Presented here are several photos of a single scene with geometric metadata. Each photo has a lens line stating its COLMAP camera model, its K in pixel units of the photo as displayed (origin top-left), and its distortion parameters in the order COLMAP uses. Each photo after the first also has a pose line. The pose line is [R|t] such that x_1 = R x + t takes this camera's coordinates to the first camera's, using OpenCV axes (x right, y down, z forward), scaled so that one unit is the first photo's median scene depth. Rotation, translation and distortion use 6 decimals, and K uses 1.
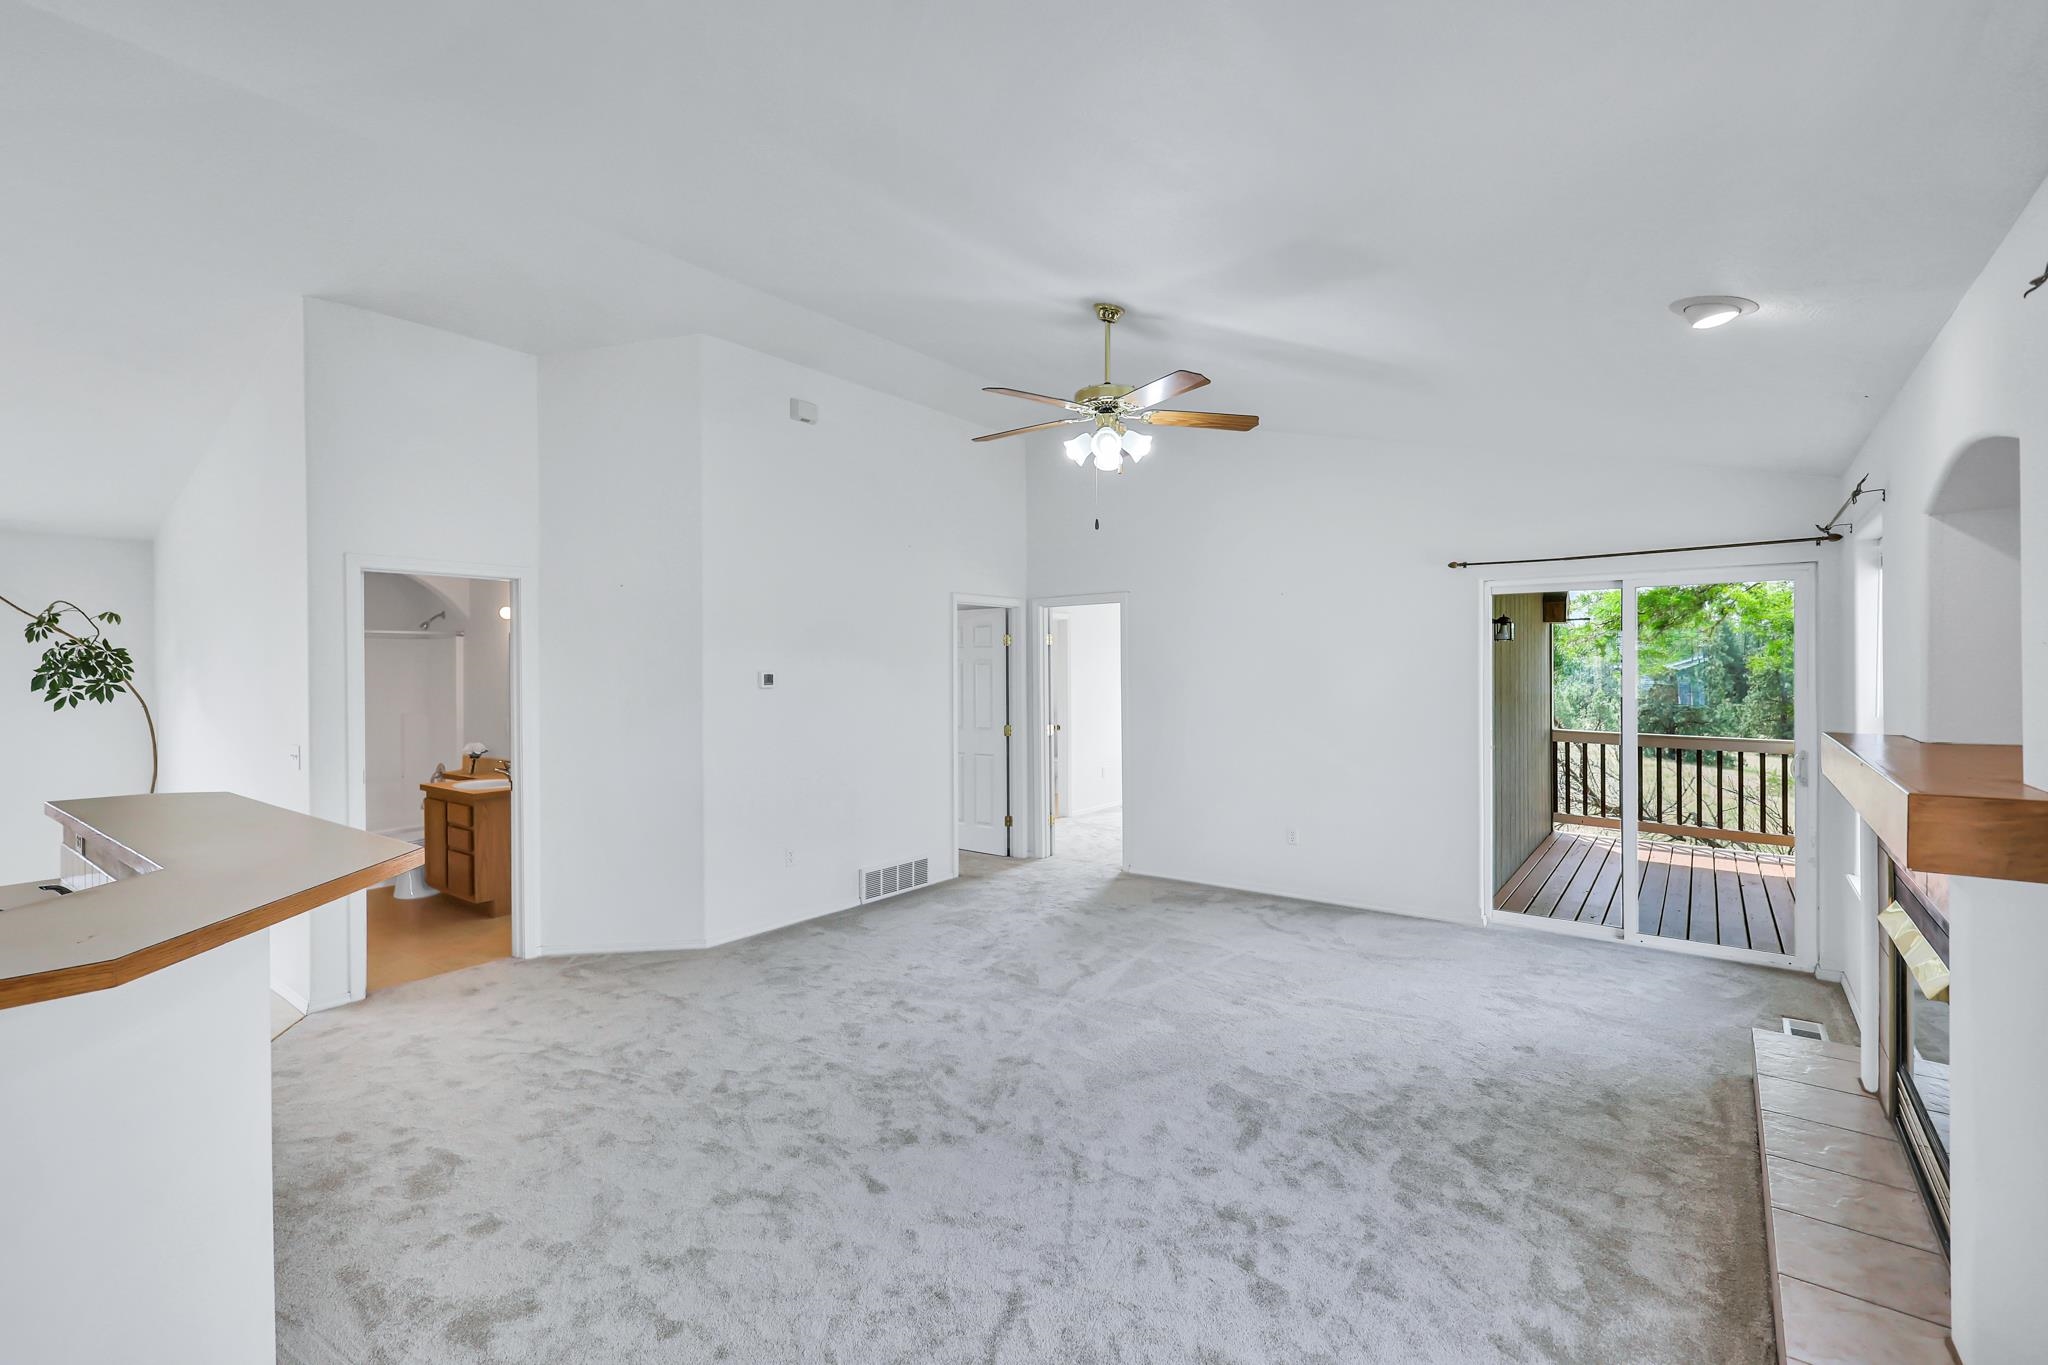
lens RADIAL K [[896.9, 0, 1014.5], [0, 896.9, 674.9], [0, 0, 1]] dist [0.015971, -0.000319]
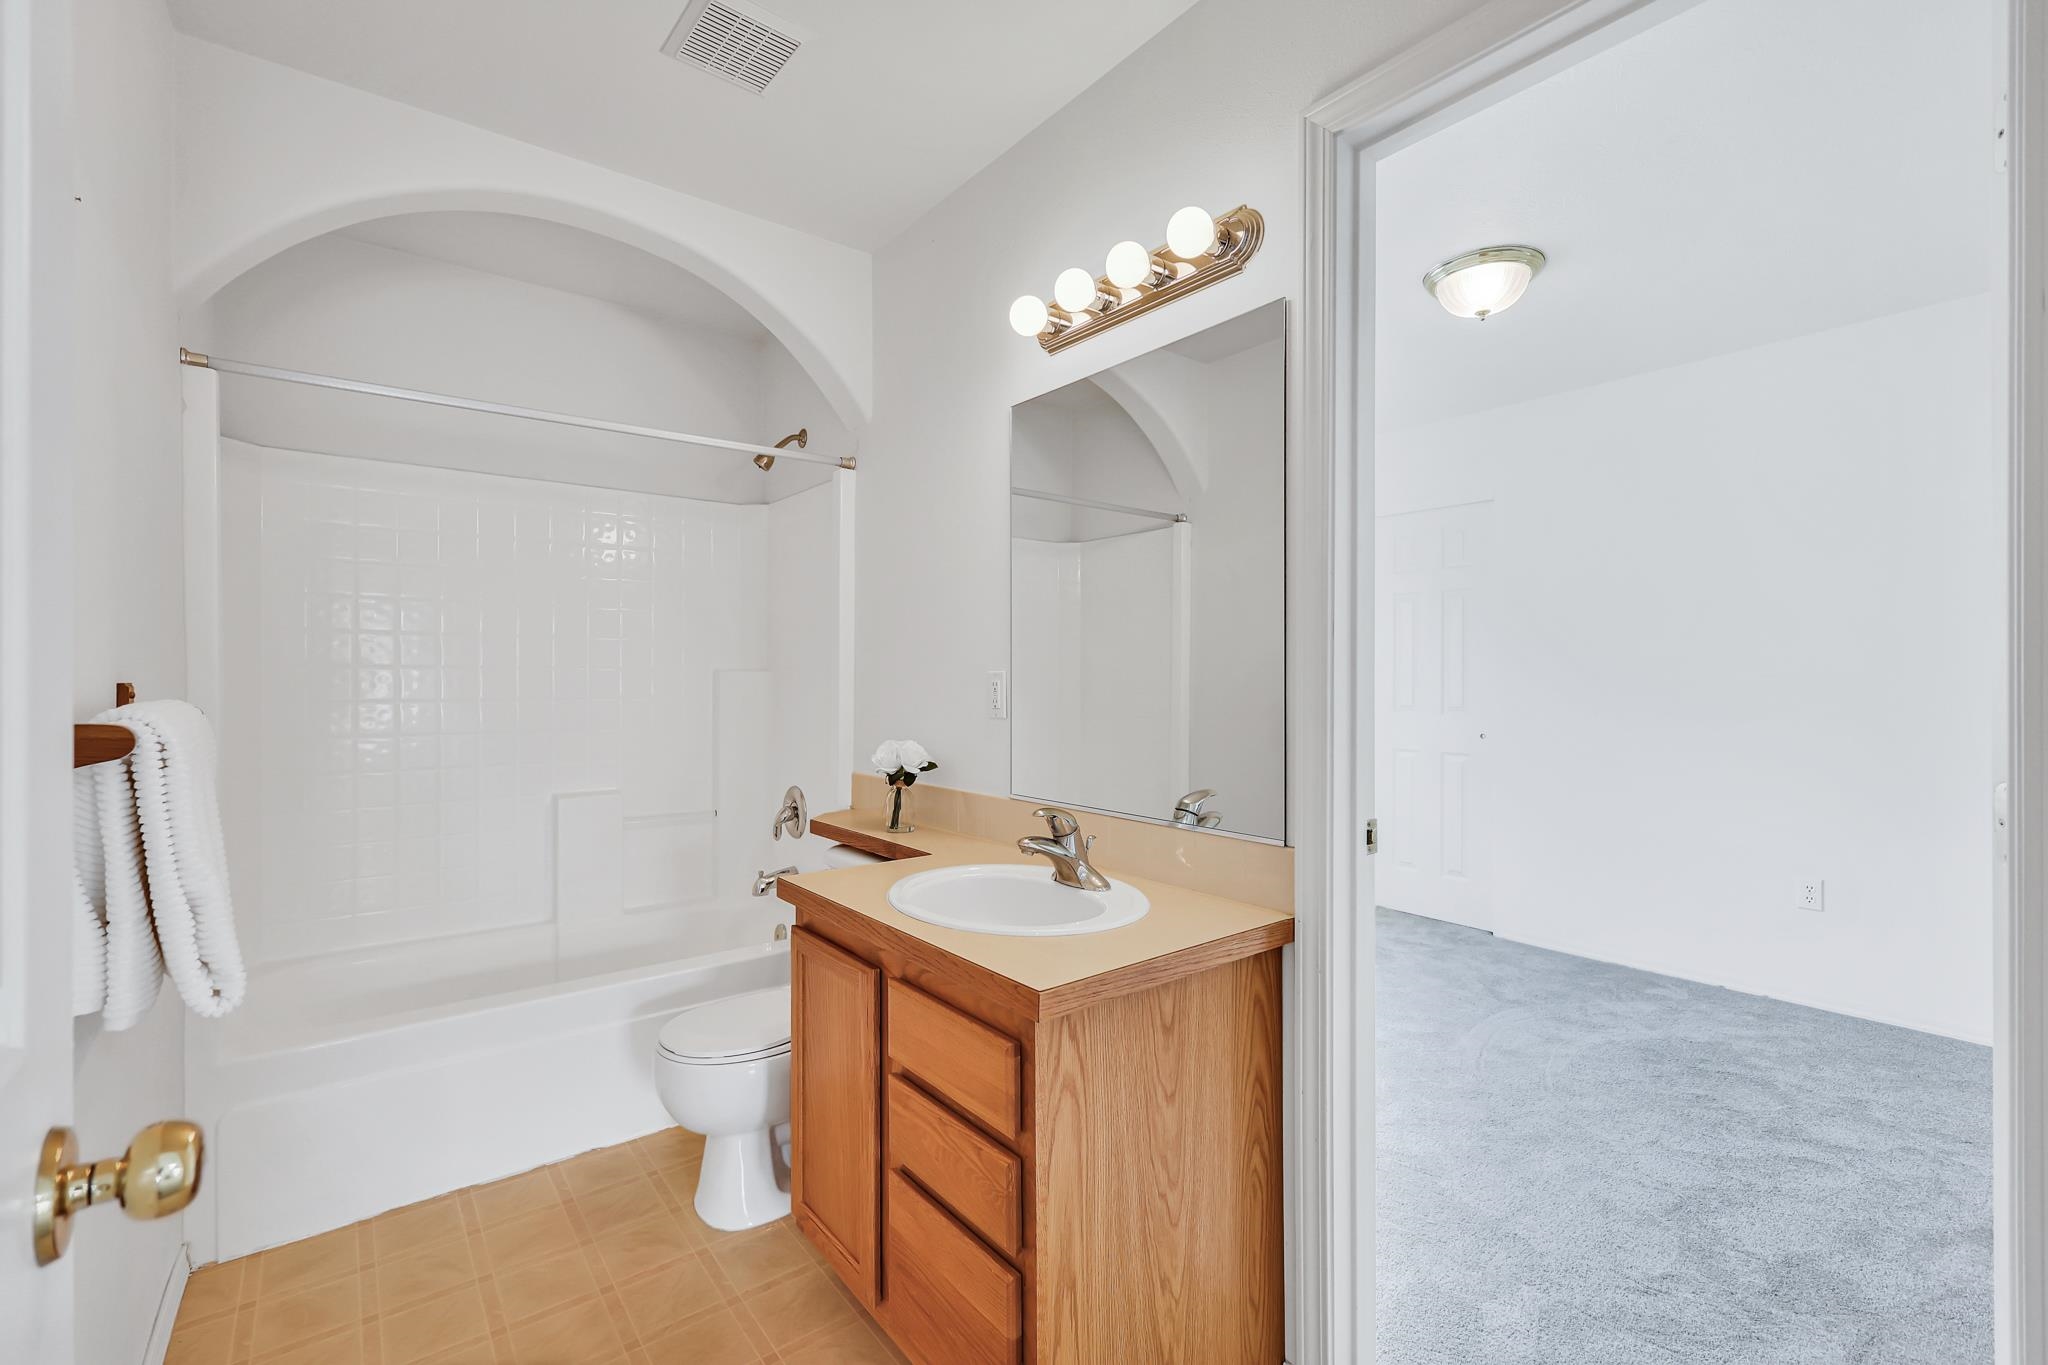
lens RADIAL K [[896.9, 0, 1027.2], [0, 896.9, 688.2], [0, 0, 1]] dist [0.015971, -0.000319]
pose [[0.967605, 0.005280, -0.252414, -0.466905], [-0.006902, 0.999961, -0.005544, 0.057617], [0.252375, 0.007107, 0.967604, 0.682361]]
